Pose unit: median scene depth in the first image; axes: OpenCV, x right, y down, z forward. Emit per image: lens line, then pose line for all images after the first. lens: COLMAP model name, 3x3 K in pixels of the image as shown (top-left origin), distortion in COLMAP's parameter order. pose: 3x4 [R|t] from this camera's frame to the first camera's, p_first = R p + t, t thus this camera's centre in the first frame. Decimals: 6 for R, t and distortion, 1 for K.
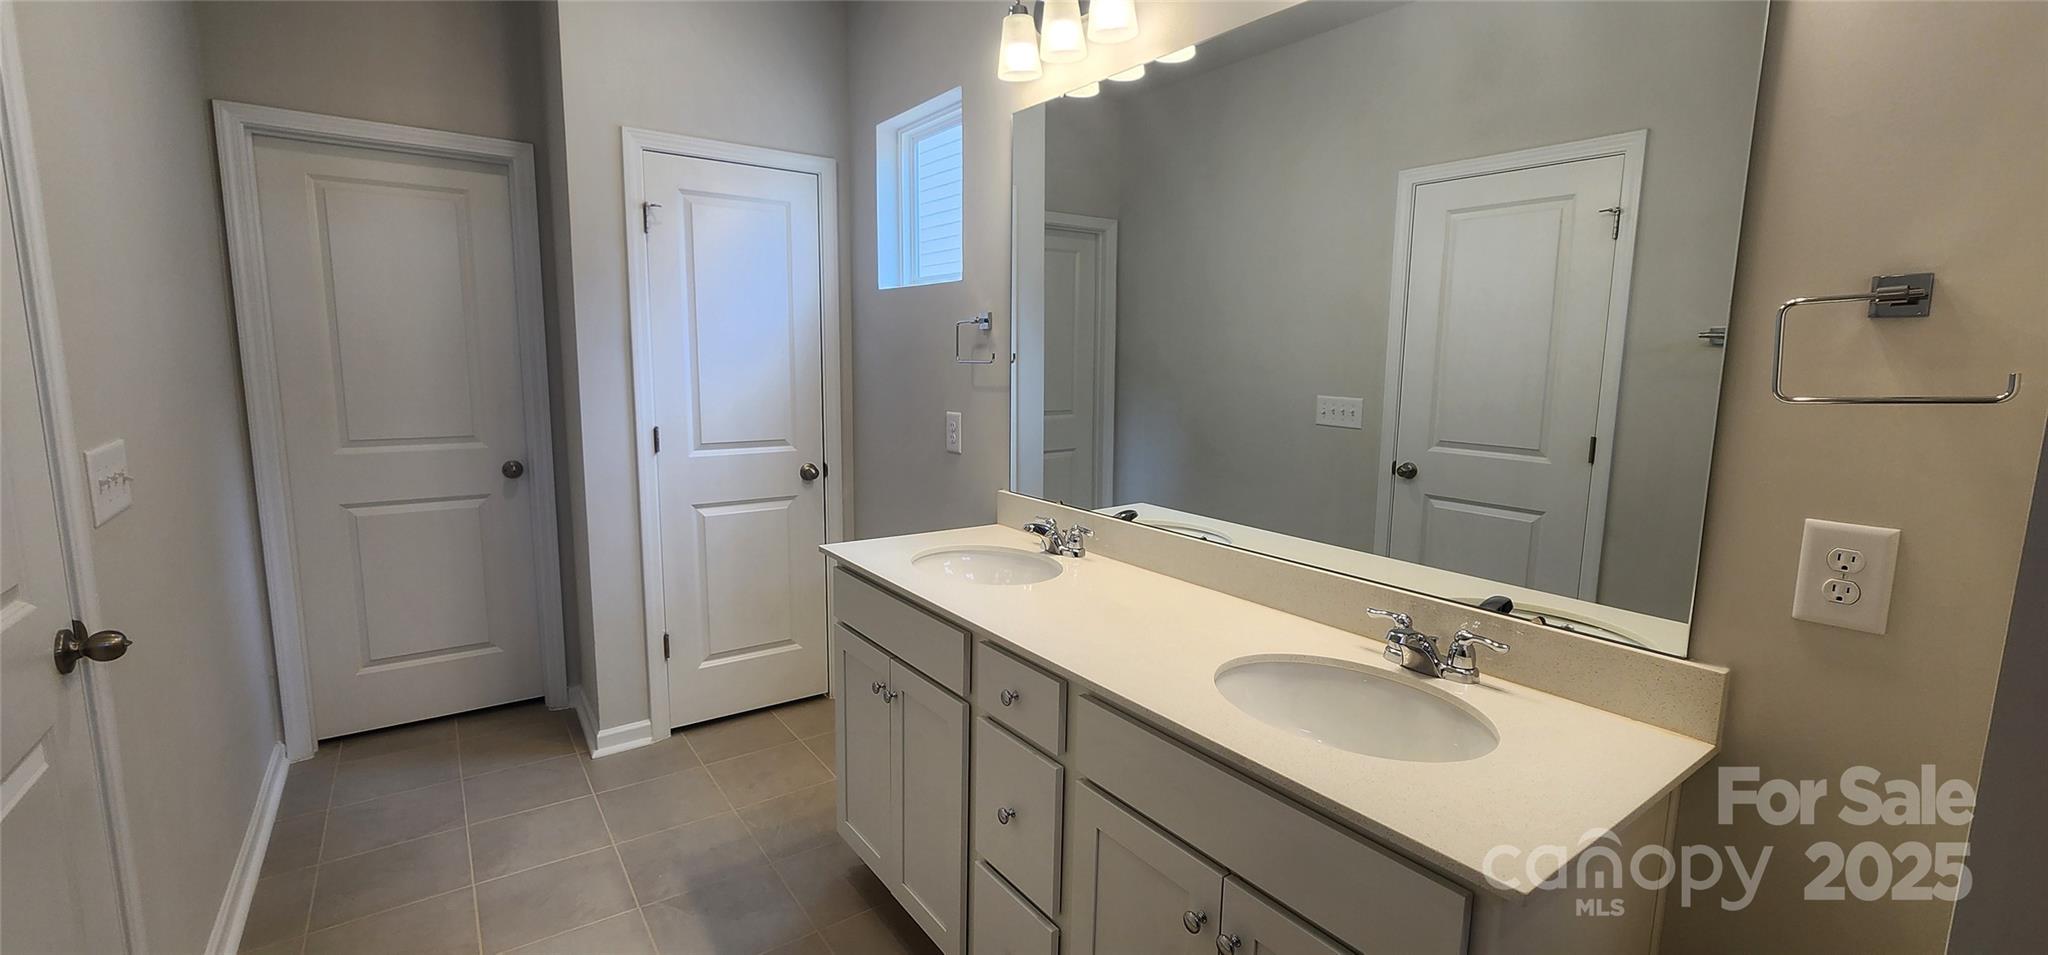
lens RADIAL K [[840.6, 0, 1027.8], [0, 840.6, 466.7], [0, 0, 1]] dist [-0.008806, 0.005134]
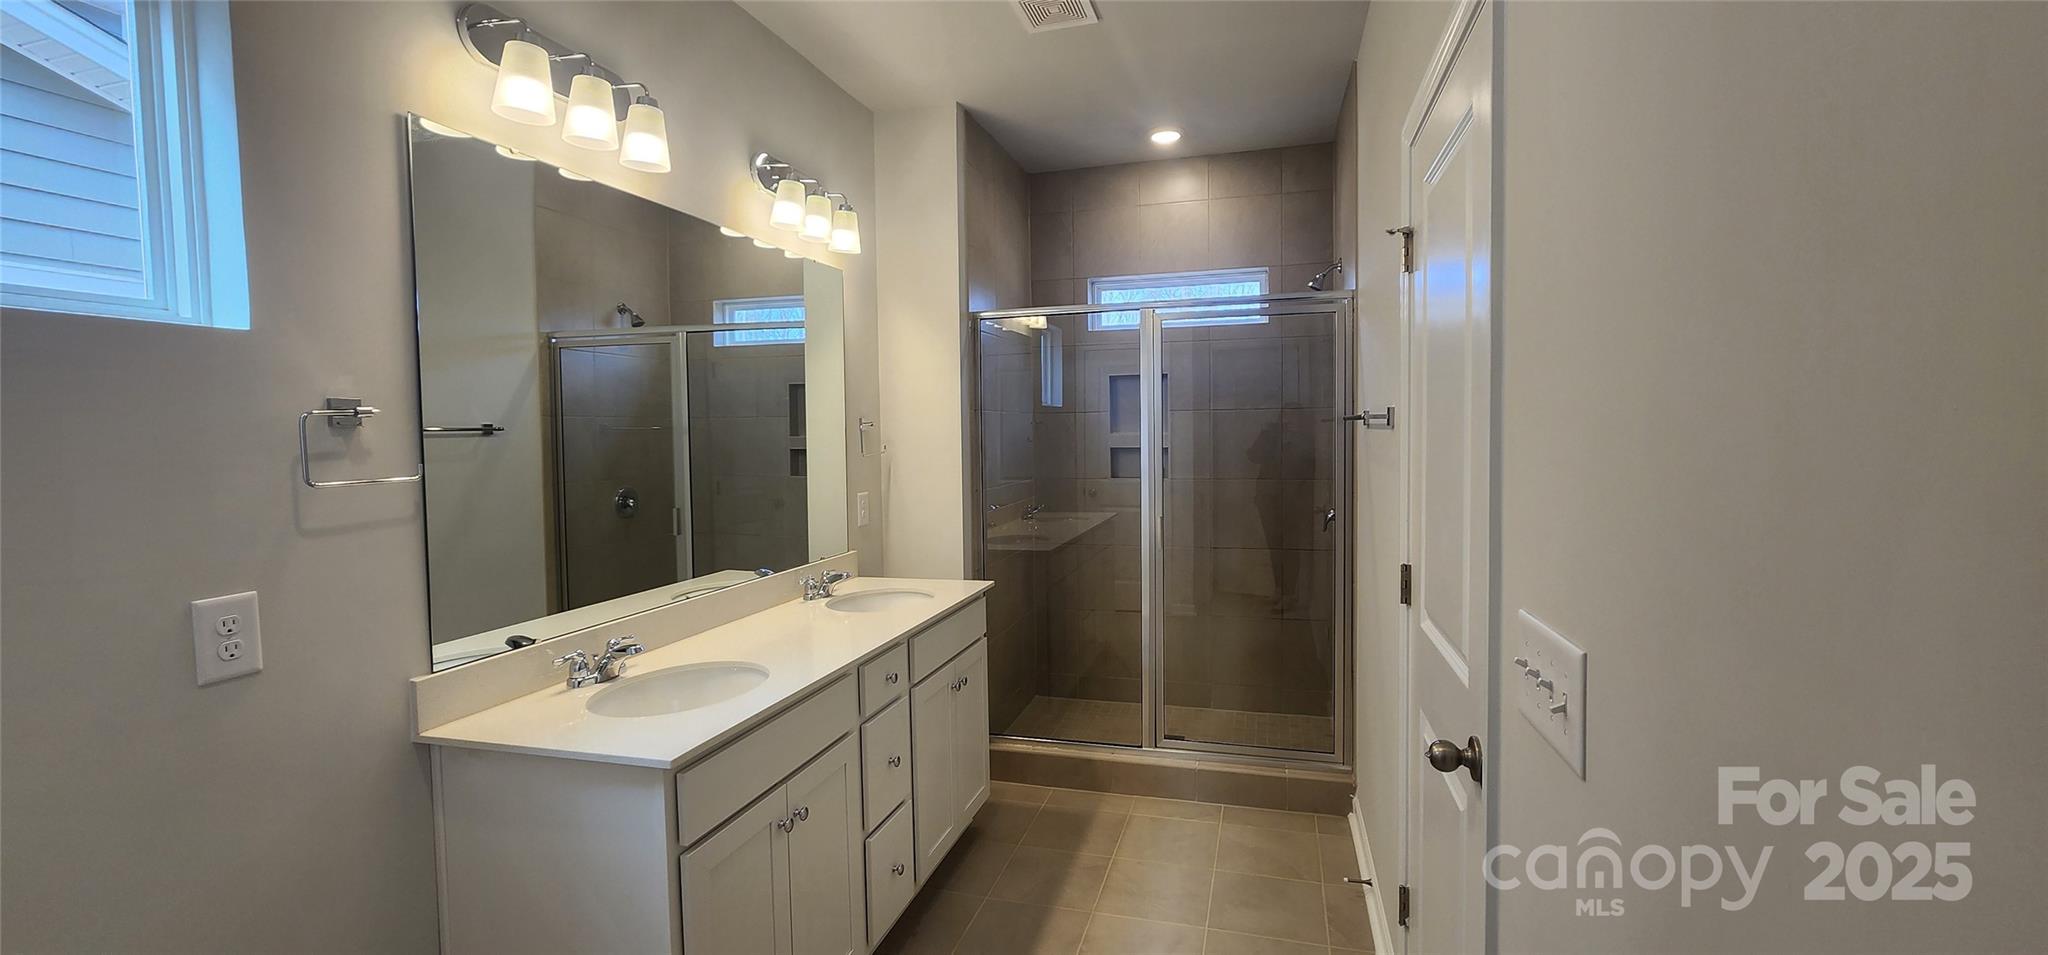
lens RADIAL K [[840.6, 0, 1027.8], [0, 840.6, 466.7], [0, 0, 1]] dist [-0.008806, 0.005134]
pose [[-0.632274, -0.020190, 0.774482, -0.779322], [0.128915, 0.982982, 0.130870, -0.146653], [-0.763944, 0.182588, -0.618911, 0.973867]]
